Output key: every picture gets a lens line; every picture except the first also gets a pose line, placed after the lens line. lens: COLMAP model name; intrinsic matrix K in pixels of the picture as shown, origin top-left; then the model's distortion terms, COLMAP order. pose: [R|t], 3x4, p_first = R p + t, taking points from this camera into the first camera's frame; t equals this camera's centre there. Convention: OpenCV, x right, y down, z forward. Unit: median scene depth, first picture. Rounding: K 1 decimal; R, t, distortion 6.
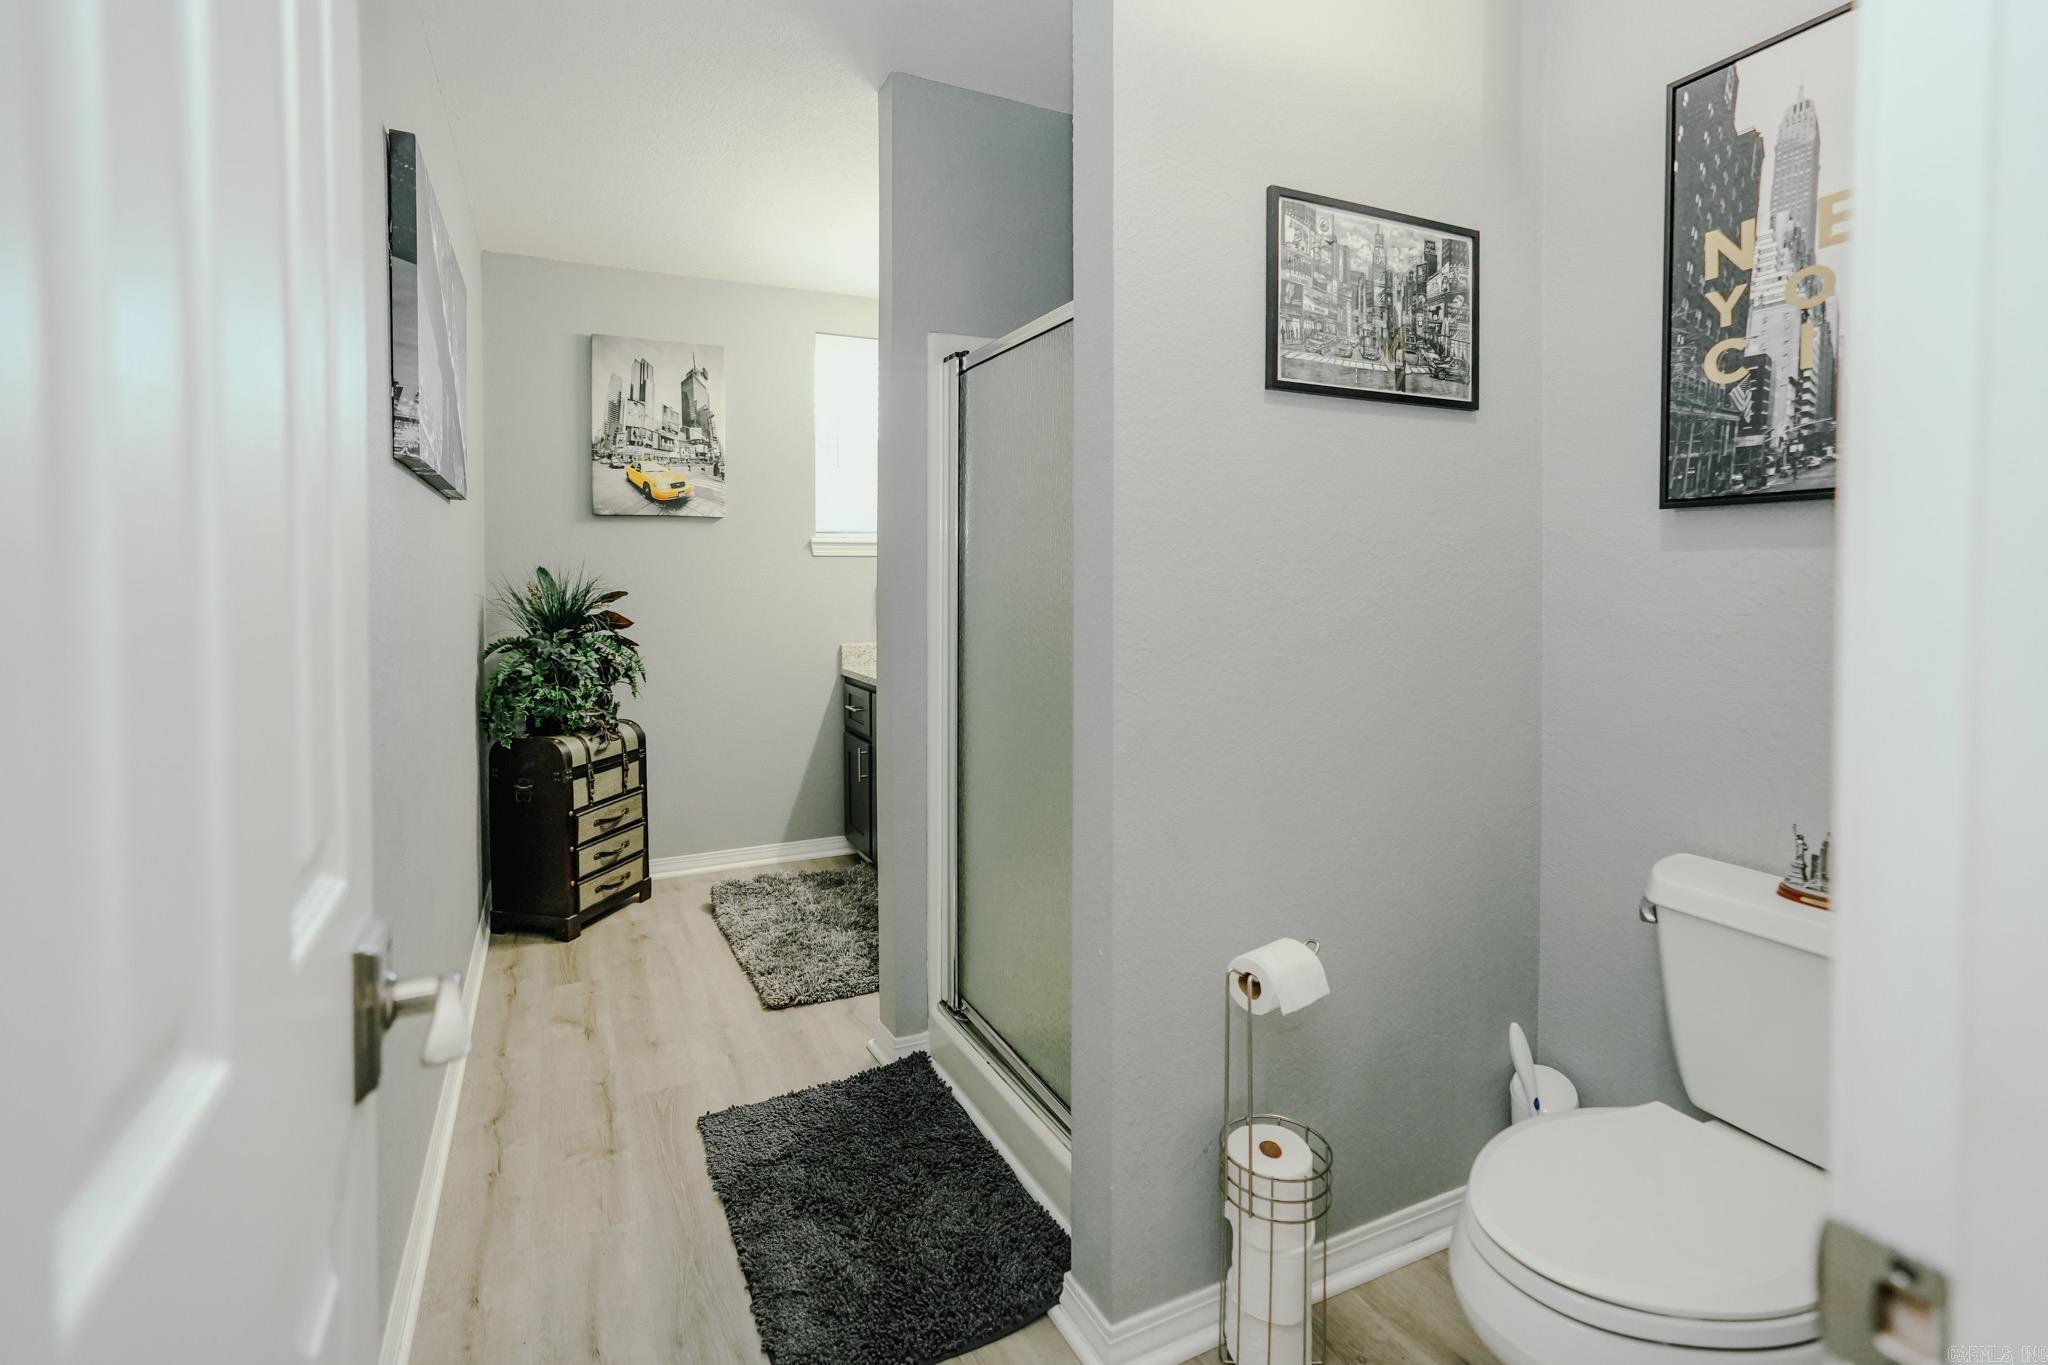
lens RADIAL K [[954.9, 0, 1023.5], [0, 954.9, 603.5], [0, 0, 1]] dist [0.000234, 0.000081]
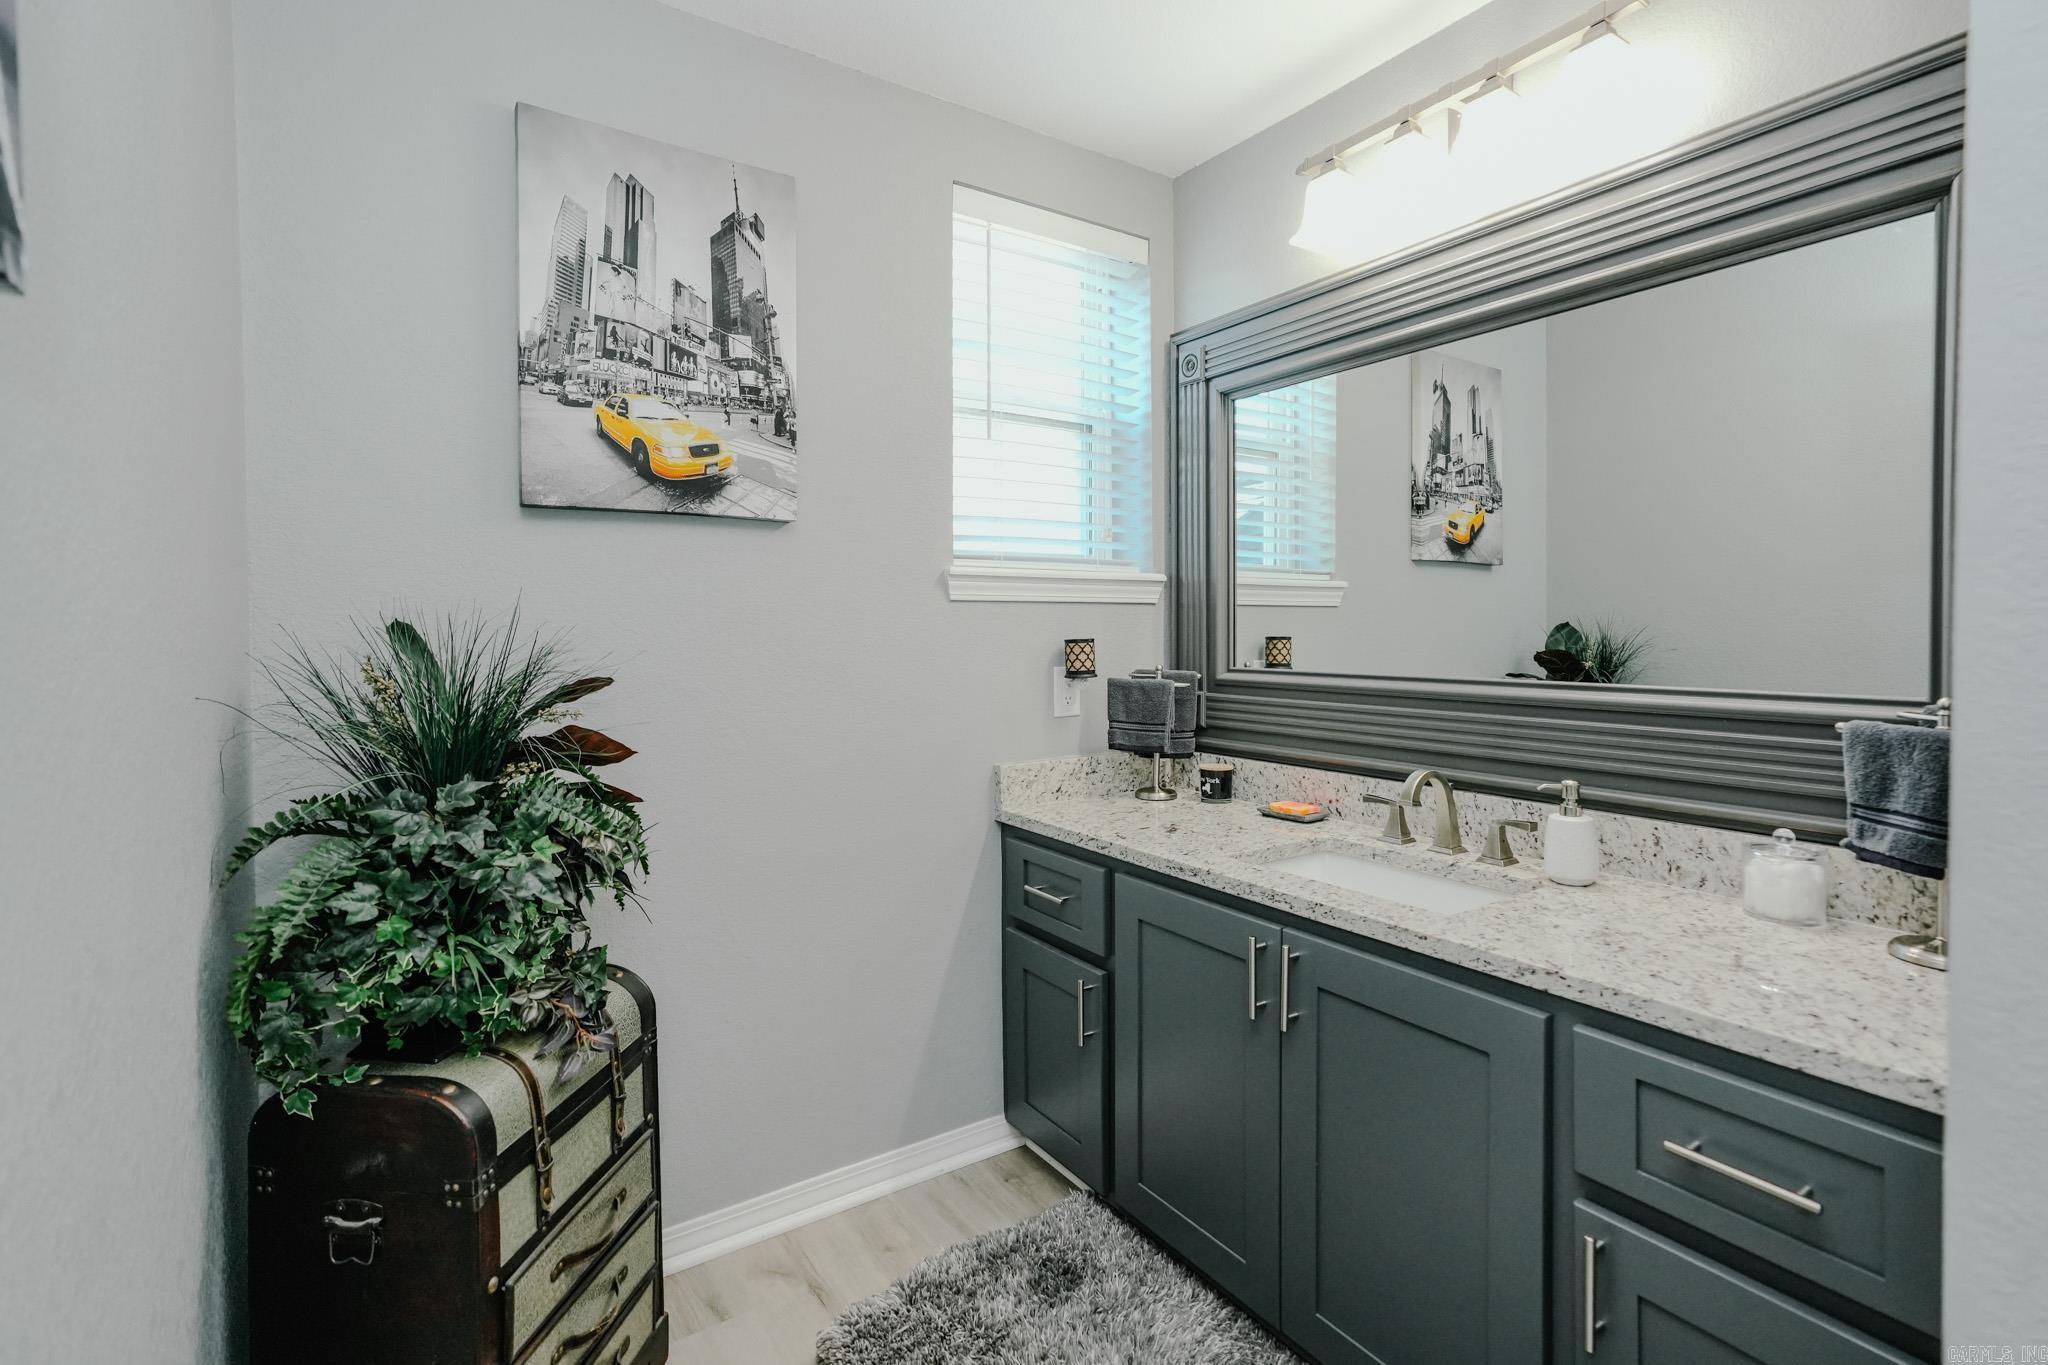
lens RADIAL K [[937.7, 0, 1037.0], [0, 937.7, 658.2], [0, 0, 1]] dist [-0.019763, 0.017556]
pose [[0.989788, -0.005860, 0.142424, -0.272513], [0.006194, 0.999979, -0.001904, -0.018471], [-0.142410, 0.002766, 0.989804, 0.528253]]
